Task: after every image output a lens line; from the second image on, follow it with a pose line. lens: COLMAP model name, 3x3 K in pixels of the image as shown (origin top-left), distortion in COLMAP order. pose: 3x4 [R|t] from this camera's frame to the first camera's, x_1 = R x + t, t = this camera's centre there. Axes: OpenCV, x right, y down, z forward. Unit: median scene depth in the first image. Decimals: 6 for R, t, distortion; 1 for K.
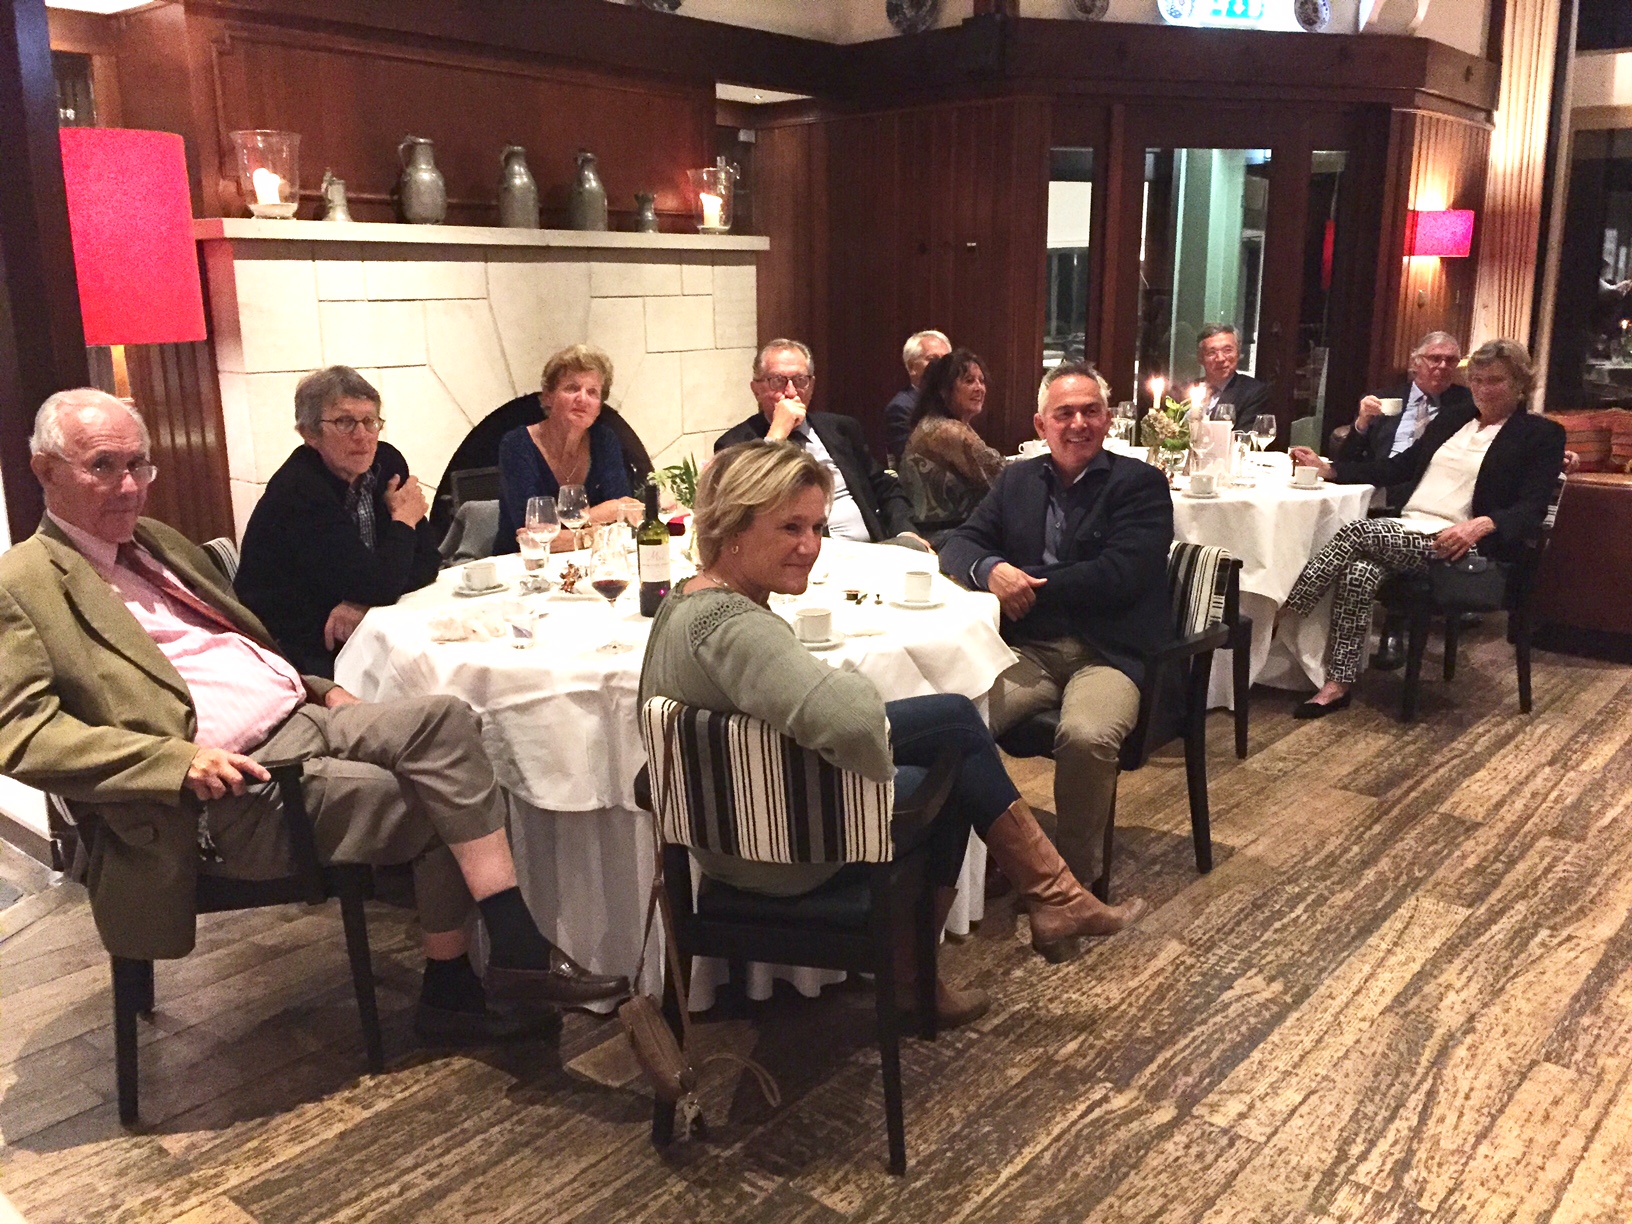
lens RADIAL K [[1425.7, 0, 815.4], [0, 1425.7, 603.4], [0, 0, 1]] dist [0.094957, -0.116617]
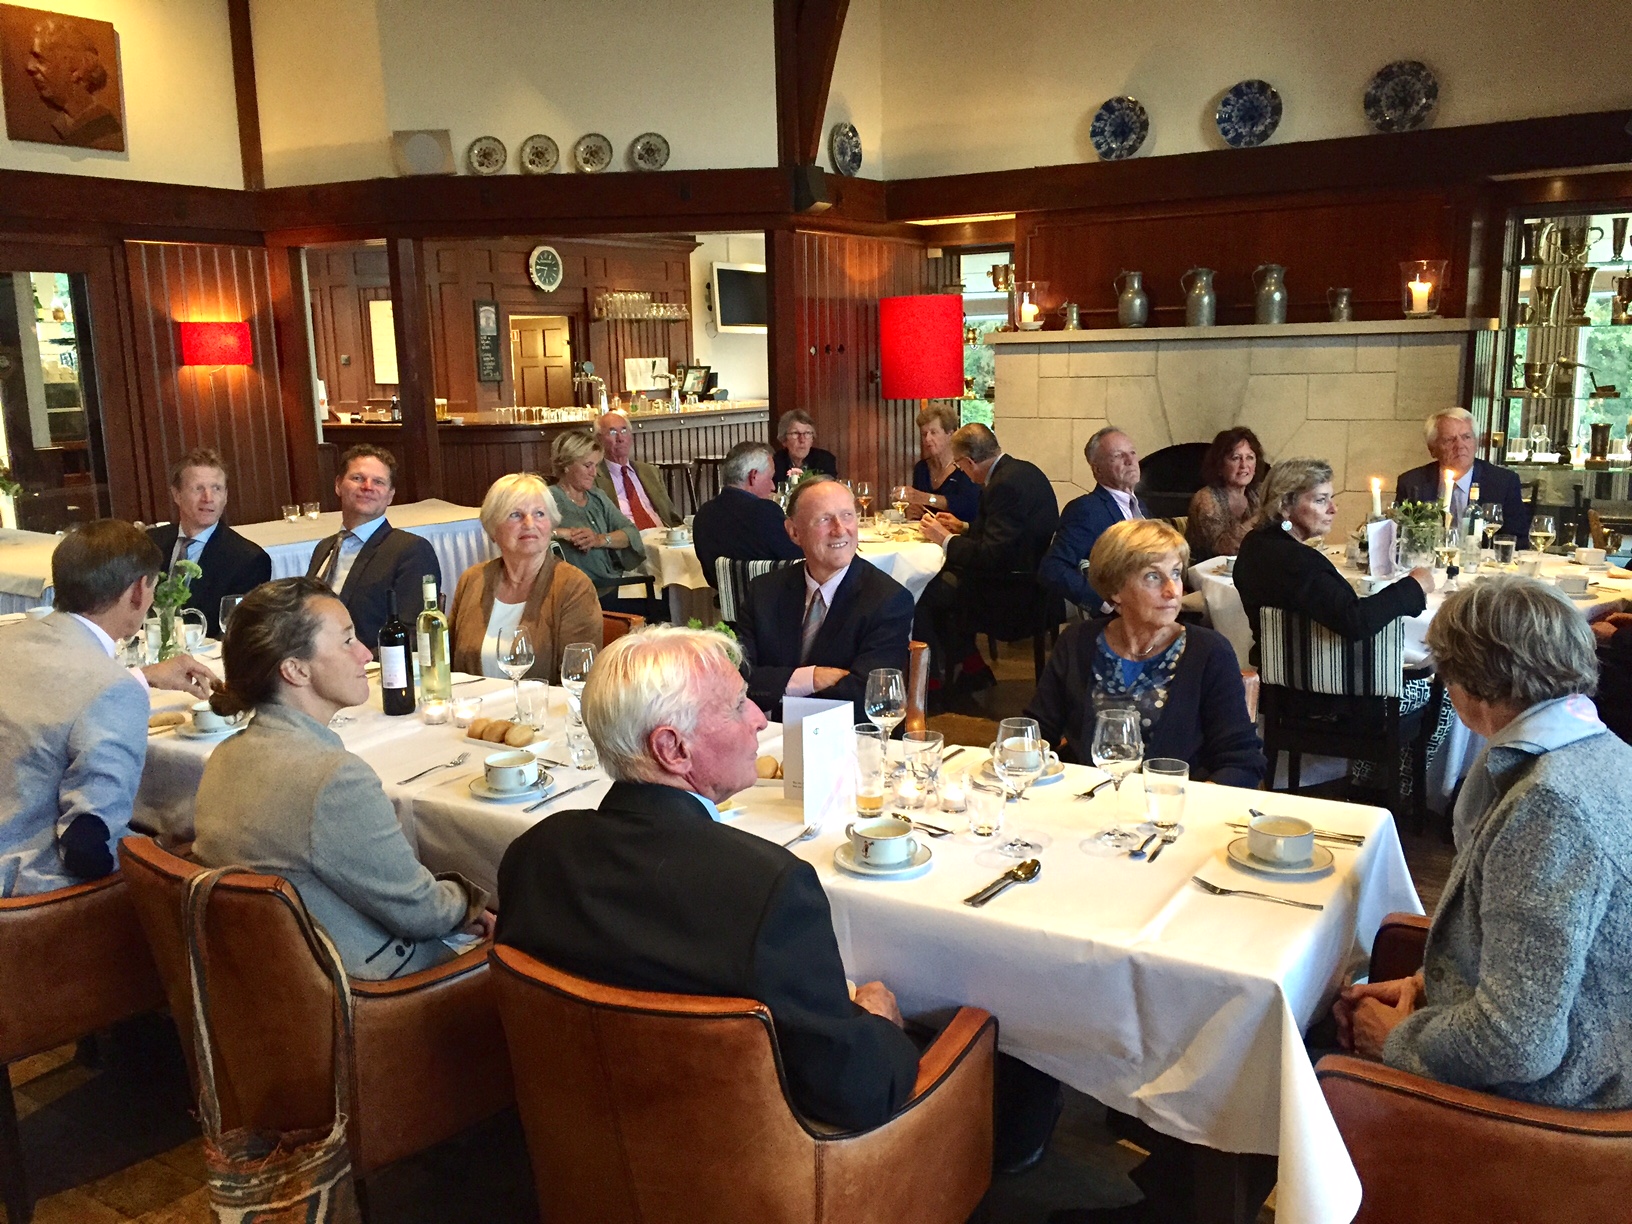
lens RADIAL K [[1425.7, 0, 807.0], [0, 1425.7, 607.2], [0, 0, 1]] dist [0.094957, -0.116617]
pose [[0.093215, 0.175484, -0.980059, 1.205211], [-0.207167, 0.966220, 0.153302, -0.135543], [0.973855, 0.188746, 0.126421, 0.516961]]
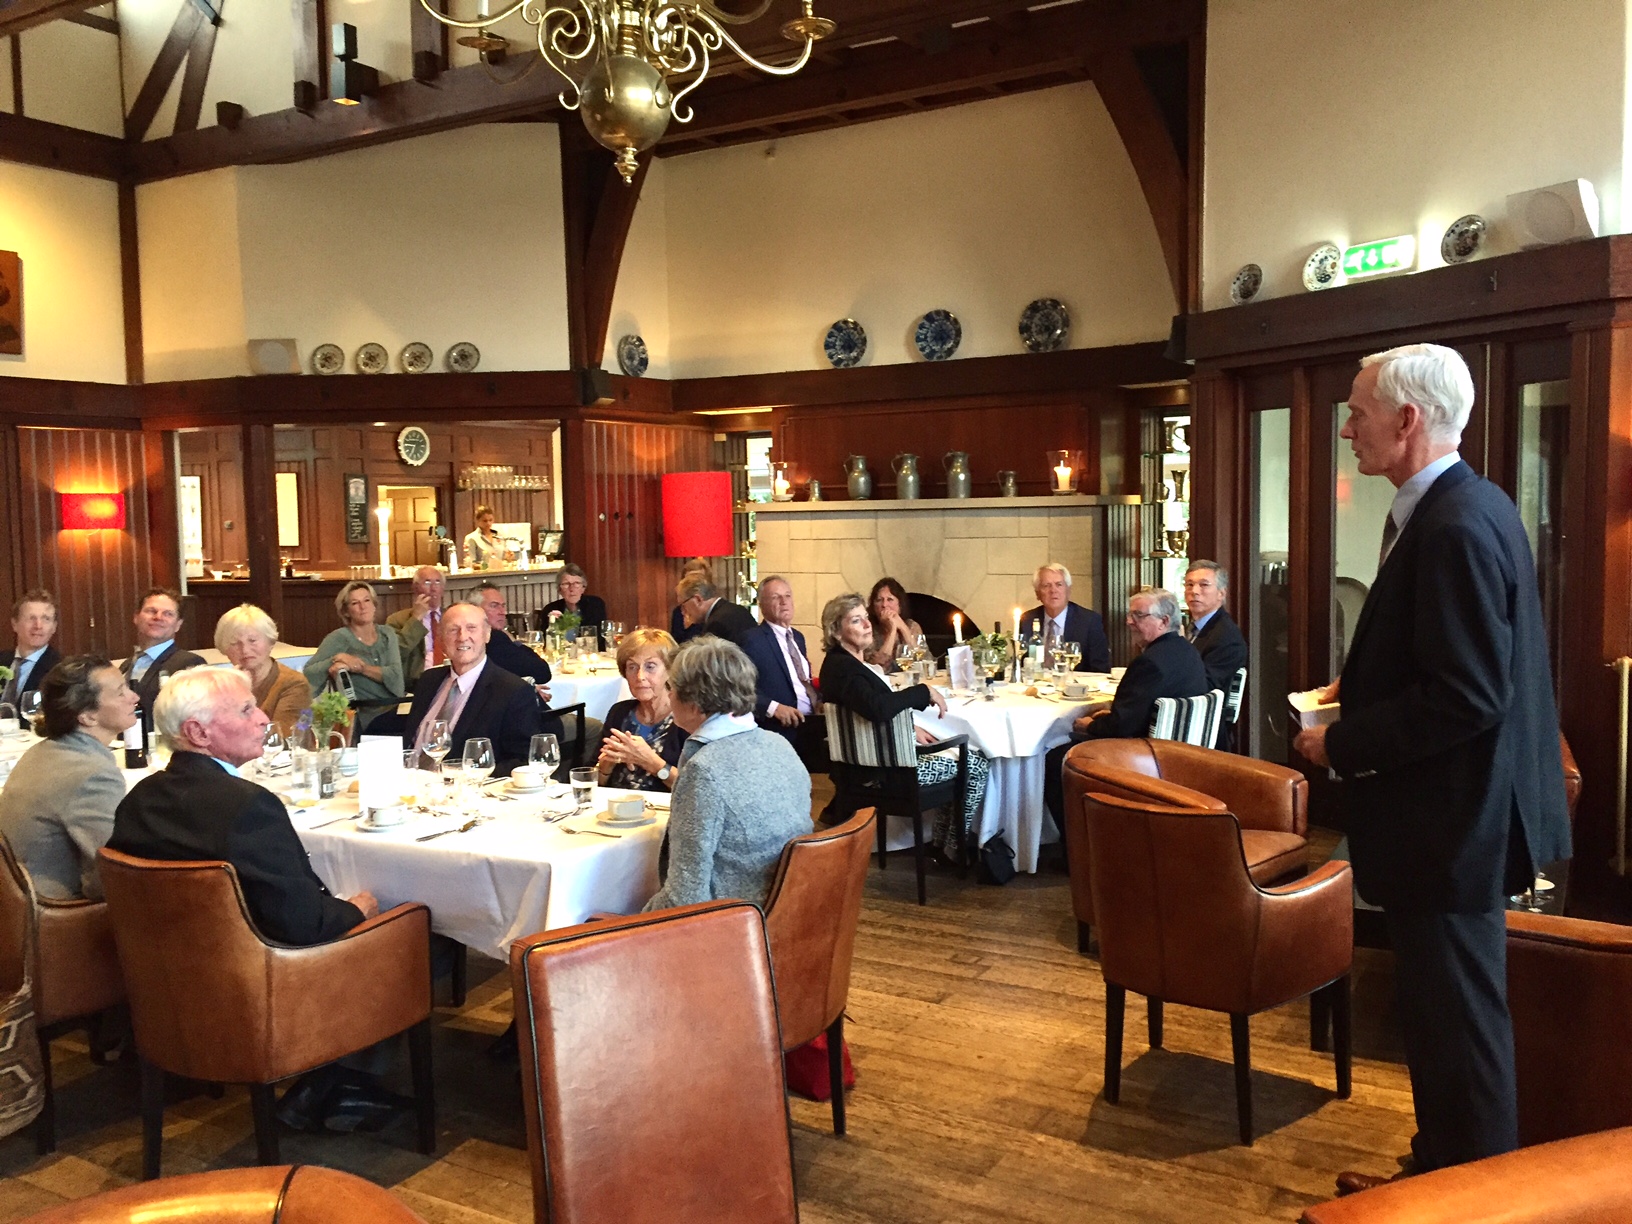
lens RADIAL K [[1425.7, 0, 817.7], [0, 1425.7, 608.6], [0, 0, 1]] dist [0.094957, -0.116617]
pose [[0.133128, 0.063284, -0.989076, 1.523099], [-0.208522, 0.977410, 0.034471, -0.173266], [0.968915, 0.201655, 0.143317, 0.693233]]
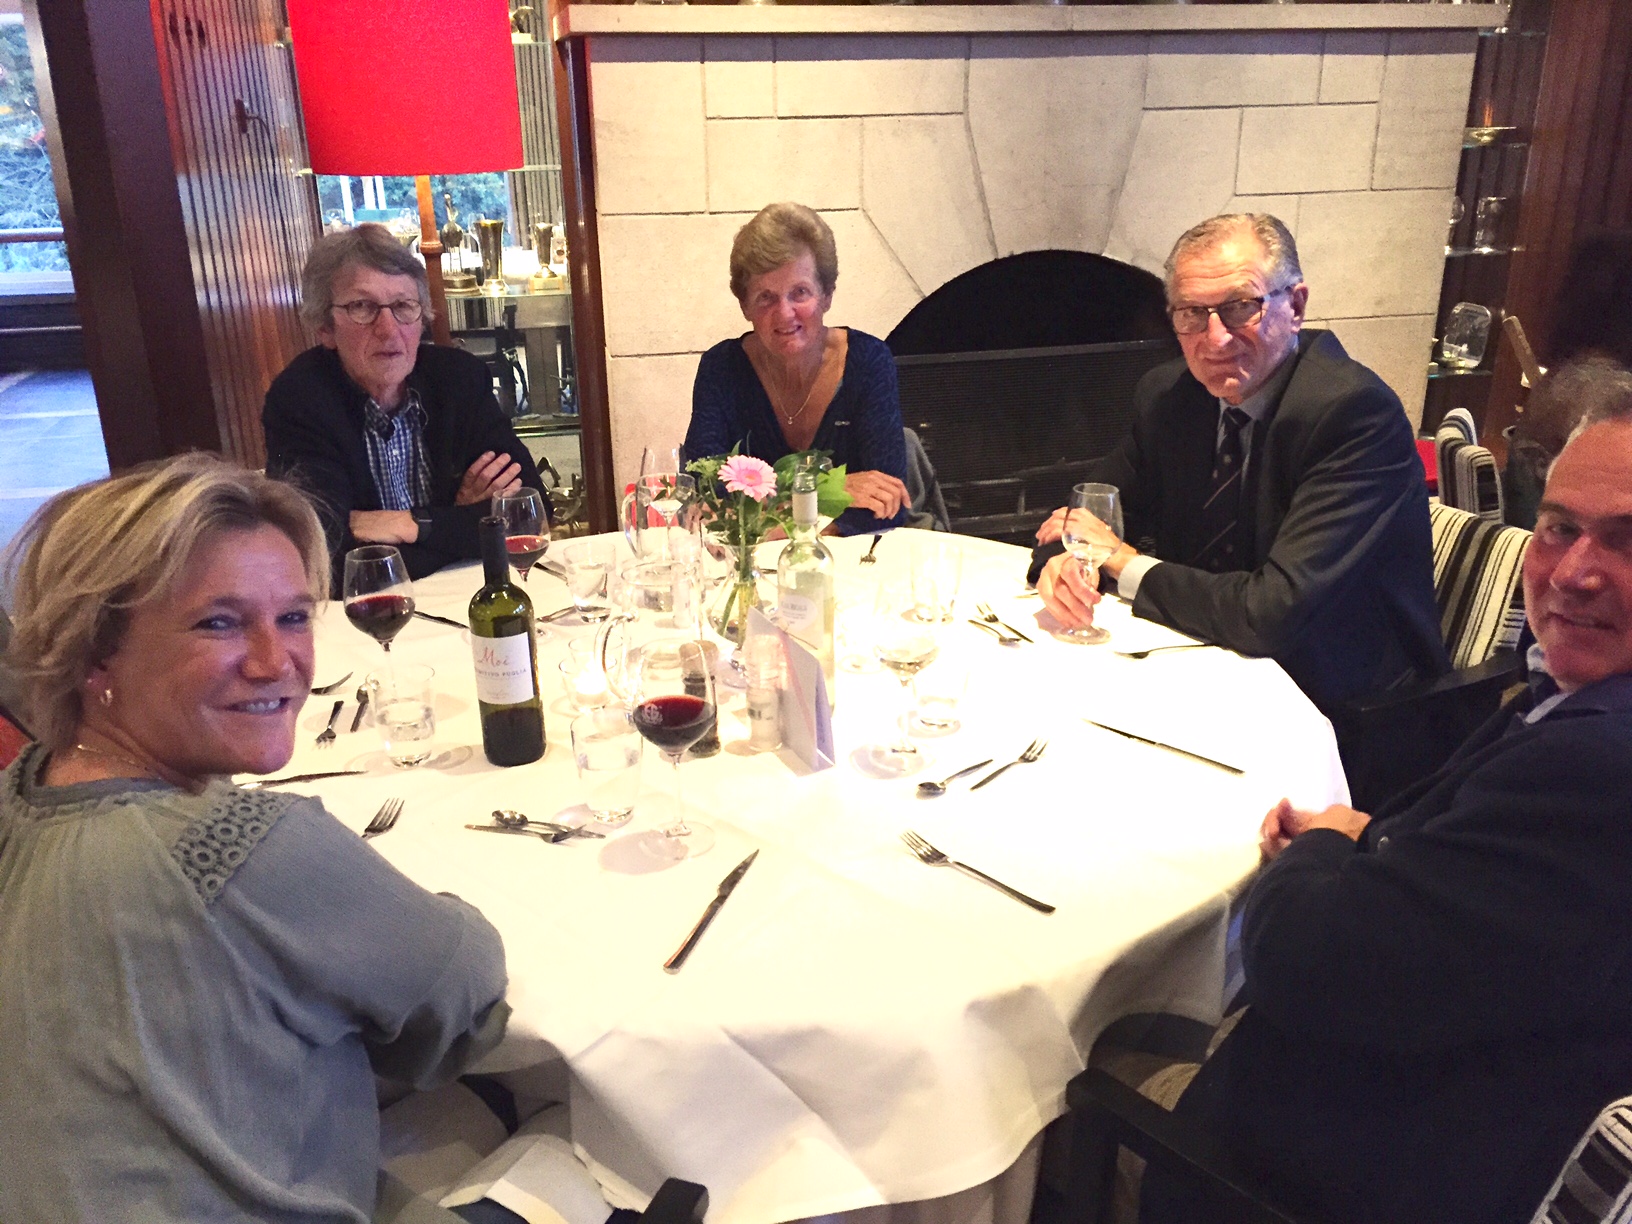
lens RADIAL K [[1425.7, 0, 814.3], [0, 1425.7, 623.8], [0, 0, 1]] dist [0.094957, -0.116617]
pose [[0.786224, 0.216450, -0.578792, 0.179856], [-0.132820, 0.973948, 0.183804, -0.087932], [0.603498, -0.067636, 0.794491, 0.373832]]
